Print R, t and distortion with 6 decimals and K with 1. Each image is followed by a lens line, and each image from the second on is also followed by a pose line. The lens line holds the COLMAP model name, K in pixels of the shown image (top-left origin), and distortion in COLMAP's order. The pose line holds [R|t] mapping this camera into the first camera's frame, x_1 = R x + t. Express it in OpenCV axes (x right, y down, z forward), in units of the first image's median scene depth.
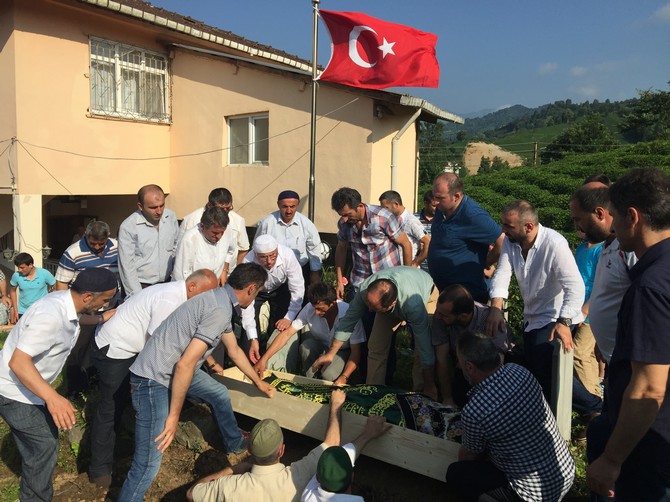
lens RADIAL K [[551.7, 0, 342.0], [0, 551.7, 250.0], [0, 0, 1]] dist [0.096047, -0.125935]
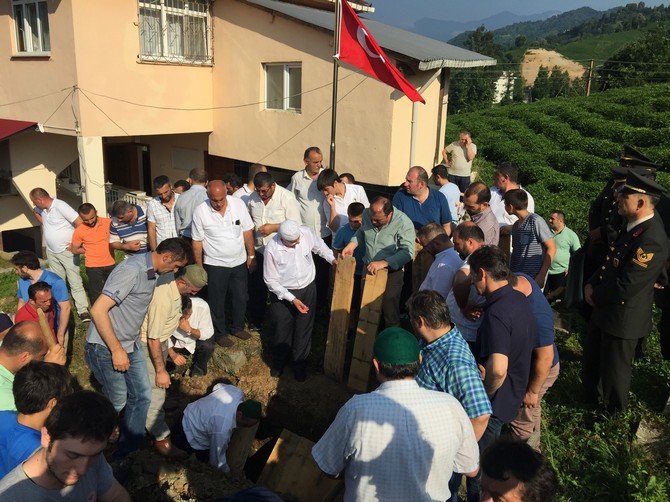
lens RADIAL K [[551.7, 0, 345.1], [0, 551.7, 251.1], [0, 0, 1]] dist [0.096047, -0.125935]
pose [[0.996859, 0.038255, -0.069347, 0.035808], [-0.026739, 0.986761, 0.159964, -0.058647], [0.074549, -0.157607, 0.984684, -0.096821]]
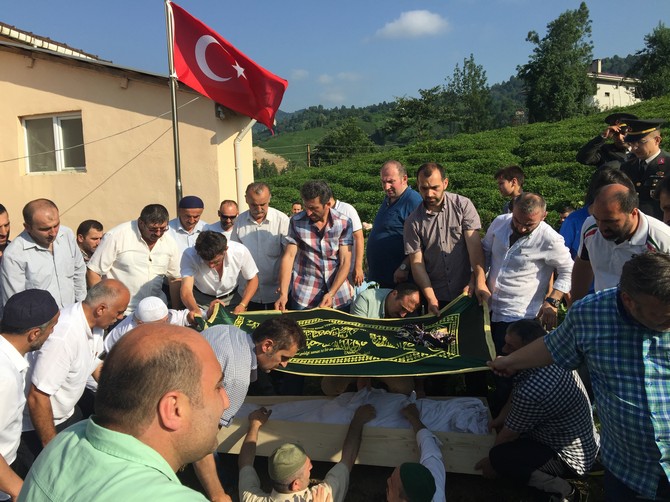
lens RADIAL K [[551.7, 0, 330.7], [0, 551.7, 246.2], [0, 0, 1]] dist [0.096047, -0.125935]
pose [[0.924094, -0.086617, 0.372220, -0.106349], [0.091109, 0.995825, 0.005540, -0.005727], [-0.371146, 0.028793, 0.928128, 0.037322]]
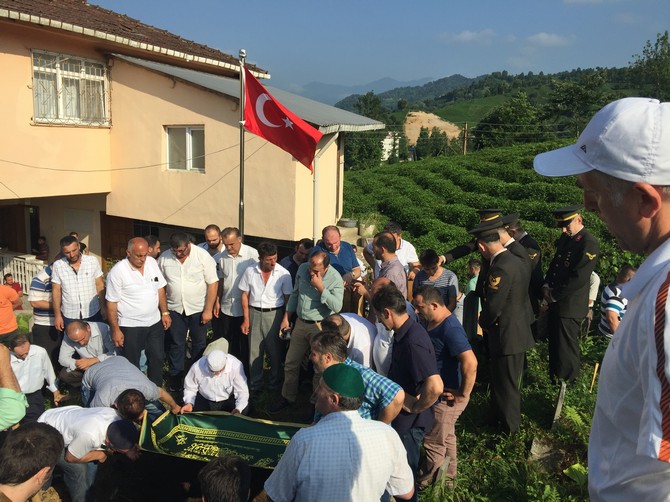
lens RADIAL K [[551.7, 0, 339.9], [0, 551.7, 248.7], [0, 0, 1]] dist [0.096047, -0.125935]
pose [[0.994892, -0.003240, 0.100893, 0.021830], [-0.002478, 0.998400, 0.056497, -0.060949], [-0.100915, -0.056458, 0.993292, -0.130612]]
